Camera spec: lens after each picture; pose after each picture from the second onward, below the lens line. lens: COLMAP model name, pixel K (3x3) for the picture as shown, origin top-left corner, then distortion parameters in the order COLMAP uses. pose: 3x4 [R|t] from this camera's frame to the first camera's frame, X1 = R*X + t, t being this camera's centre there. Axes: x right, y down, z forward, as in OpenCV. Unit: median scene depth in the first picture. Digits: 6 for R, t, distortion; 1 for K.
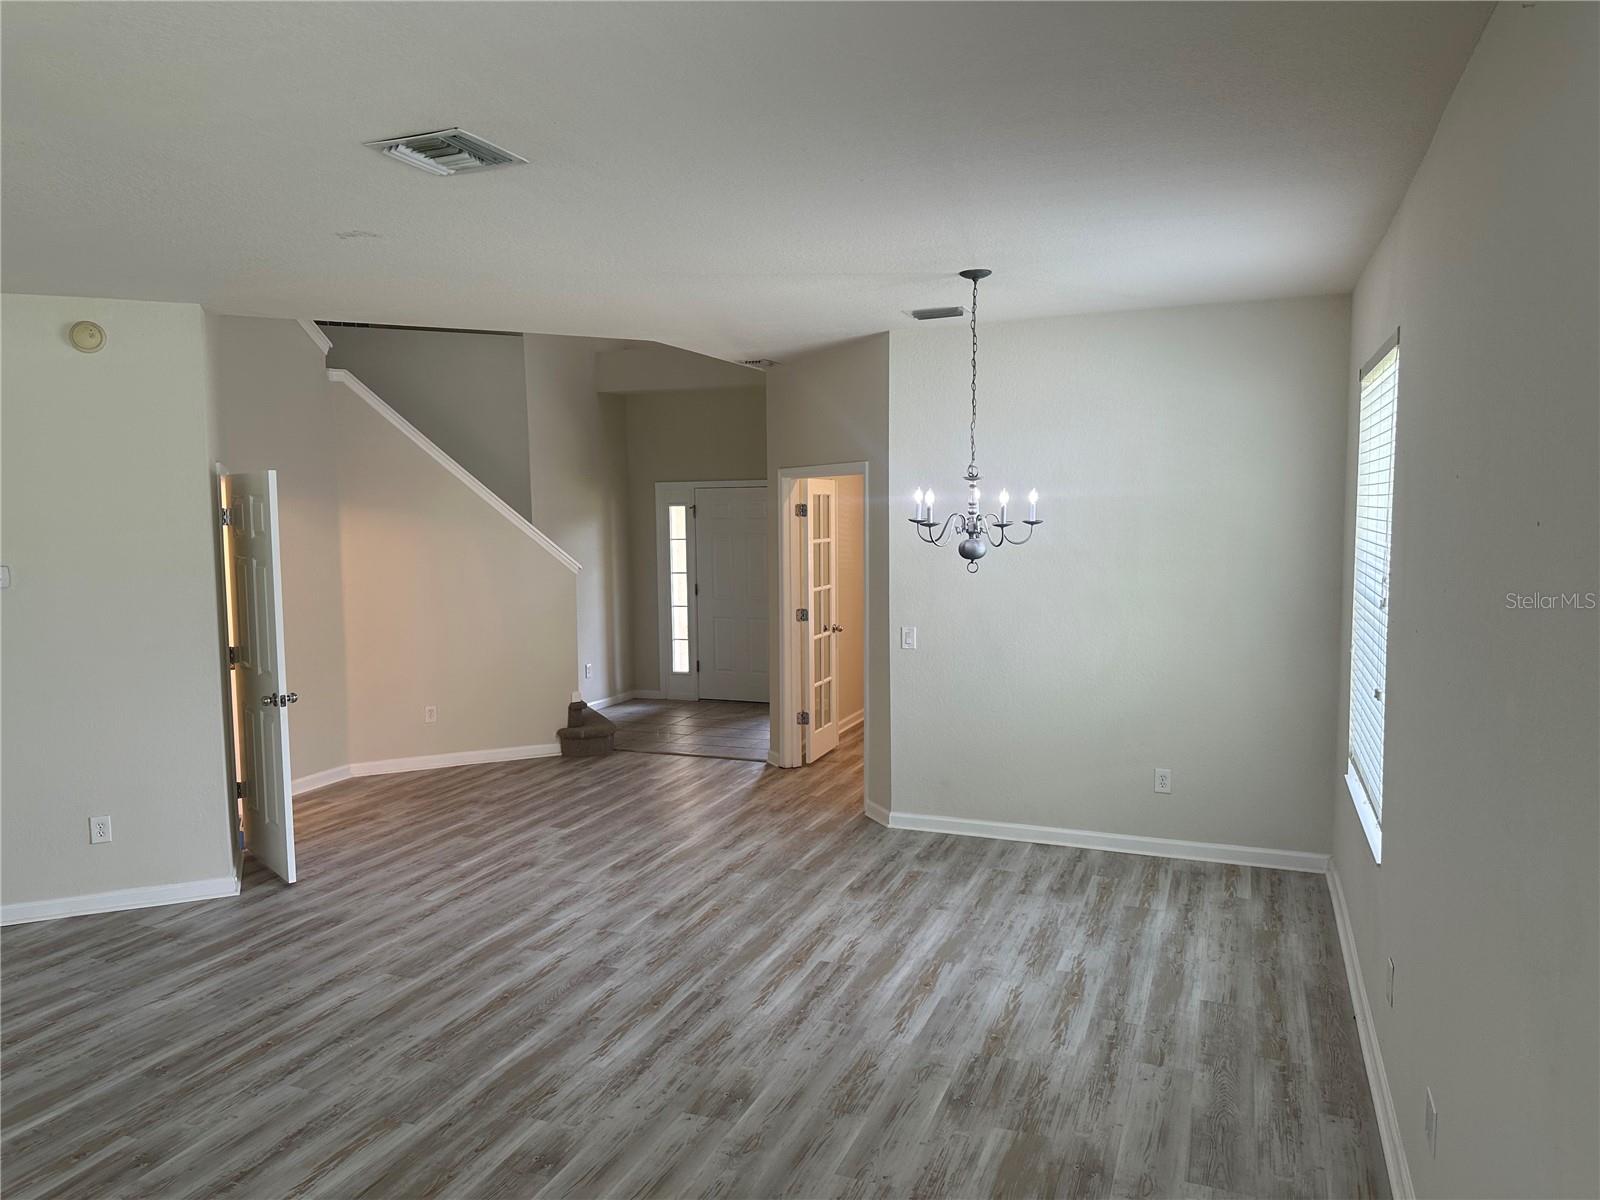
lens RADIAL K [[1130.3, 0, 797.8], [0, 1130.3, 602.9], [0, 0, 1]] dist [0.034365, -0.050381]
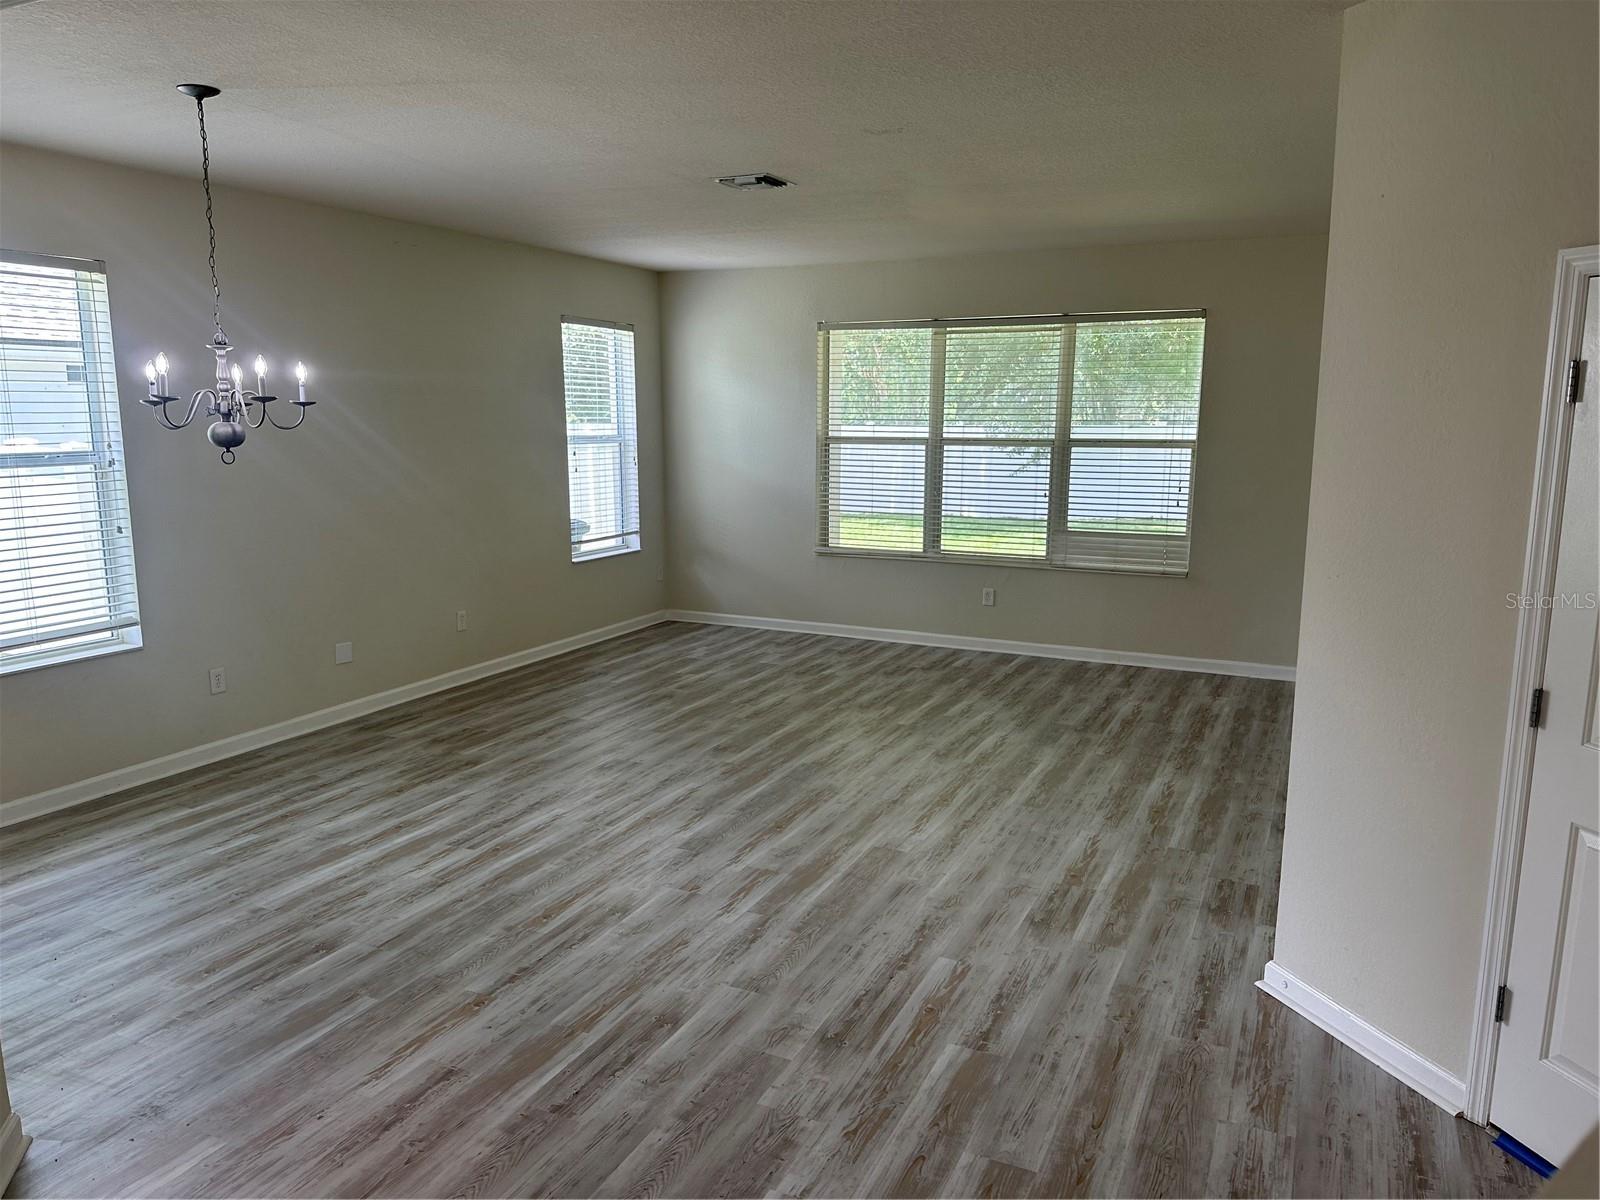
lens RADIAL K [[1130.3, 0, 802.9], [0, 1130.3, 597.9], [0, 0, 1]] dist [0.034365, -0.050381]
pose [[-0.997635, -0.005965, 0.068480, -0.328560], [0.011356, 0.968239, 0.249770, -0.138780], [-0.067795, 0.249957, -0.965881, 1.859971]]
